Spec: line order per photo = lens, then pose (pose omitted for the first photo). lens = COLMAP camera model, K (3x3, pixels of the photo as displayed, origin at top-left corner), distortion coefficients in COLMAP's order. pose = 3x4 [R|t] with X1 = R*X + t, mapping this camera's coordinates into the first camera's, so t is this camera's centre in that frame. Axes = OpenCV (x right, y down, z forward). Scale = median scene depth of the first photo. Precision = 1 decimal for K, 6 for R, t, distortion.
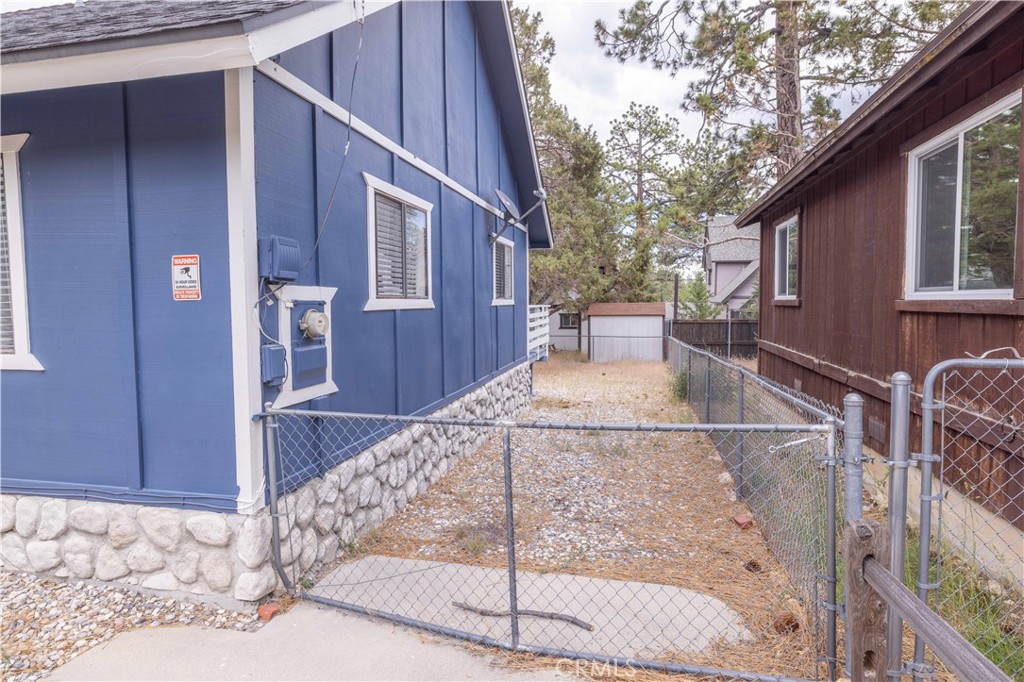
lens RADIAL K [[564.4, 0, 514.5], [0, 564.4, 336.0], [0, 0, 1]] dist [0.001714, 0.000134]
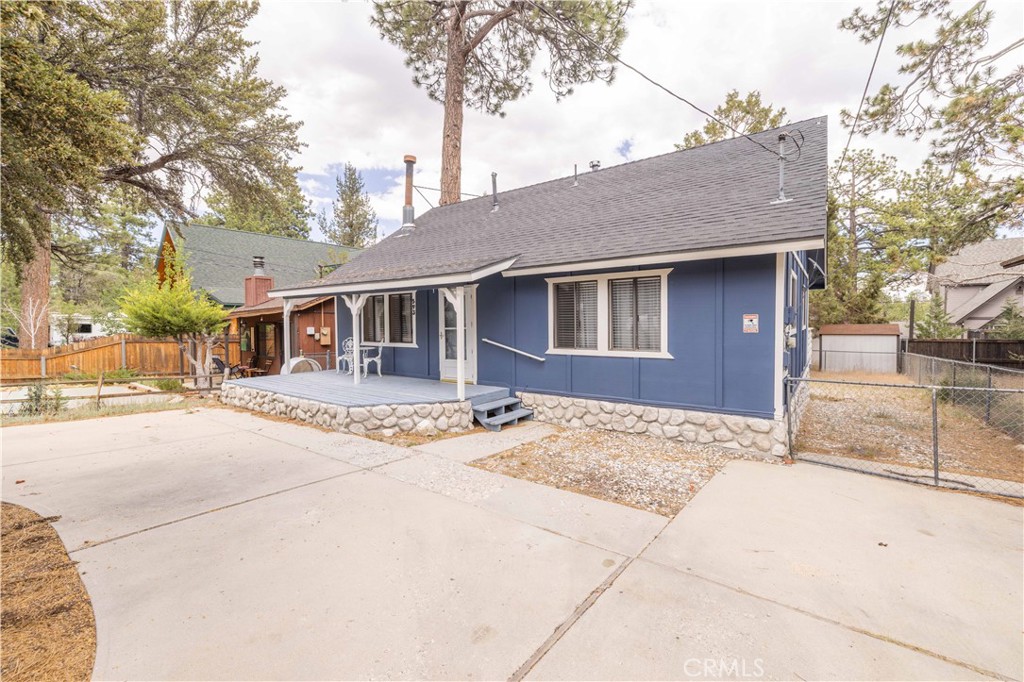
lens RADIAL K [[431.4, 0, 510.6], [0, 431.4, 336.0], [0, 0, 1]] dist [0.003376, -0.000313]
pose [[0.911939, 0.011257, -0.410171, -0.119565], [-0.021611, 0.999554, -0.020617, 0.002317], [0.409756, 0.027666, 0.911776, -0.184236]]
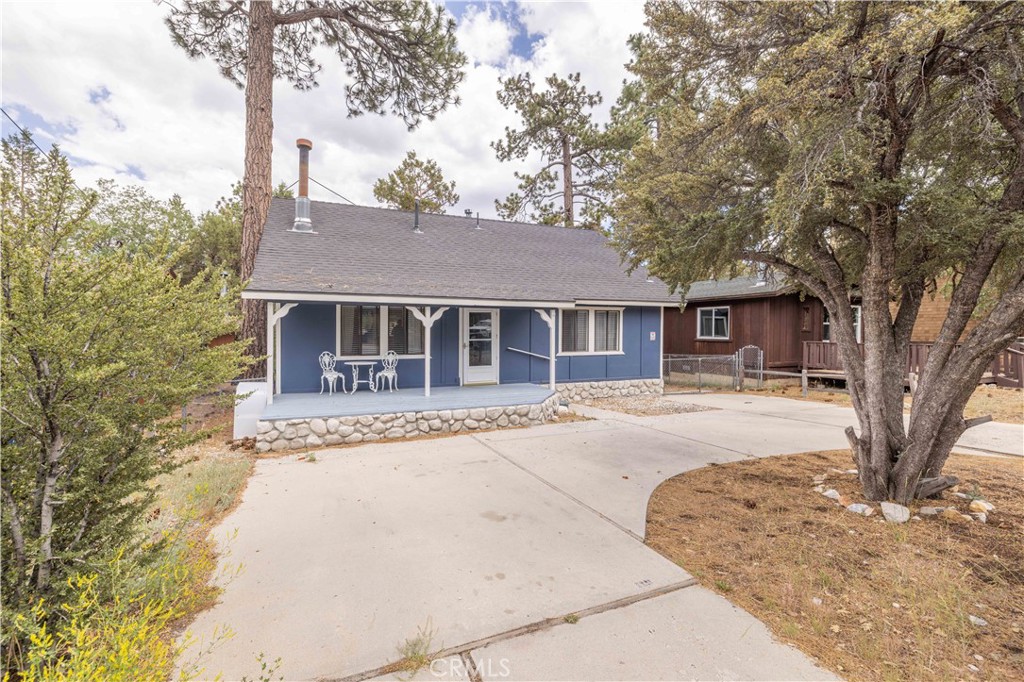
lens RADIAL K [[431.4, 0, 488.5], [0, 431.4, 351.0], [0, 0, 1]] dist [0.003376, -0.000313]
pose [[0.832969, -0.019529, 0.552975, -0.664636], [0.025933, 0.999657, -0.003760, 0.002290], [-0.552712, 0.017472, 0.833189, -0.254010]]
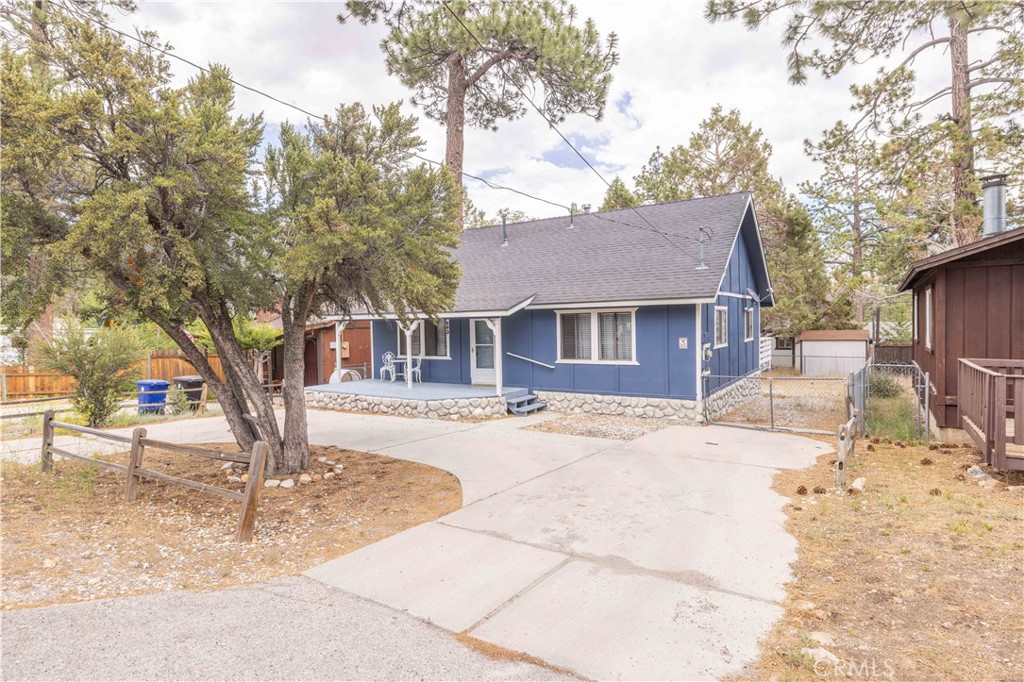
lens RADIAL K [[545.4, 0, 507.2], [0, 545.4, 339.9], [0, 0, 1]] dist [-0.004198, -0.002485]
pose [[0.931642, -0.000468, -0.363377, -0.051738], [-0.008038, 0.999728, -0.021896, -0.004607], [0.363288, 0.023320, 0.931385, -0.497980]]
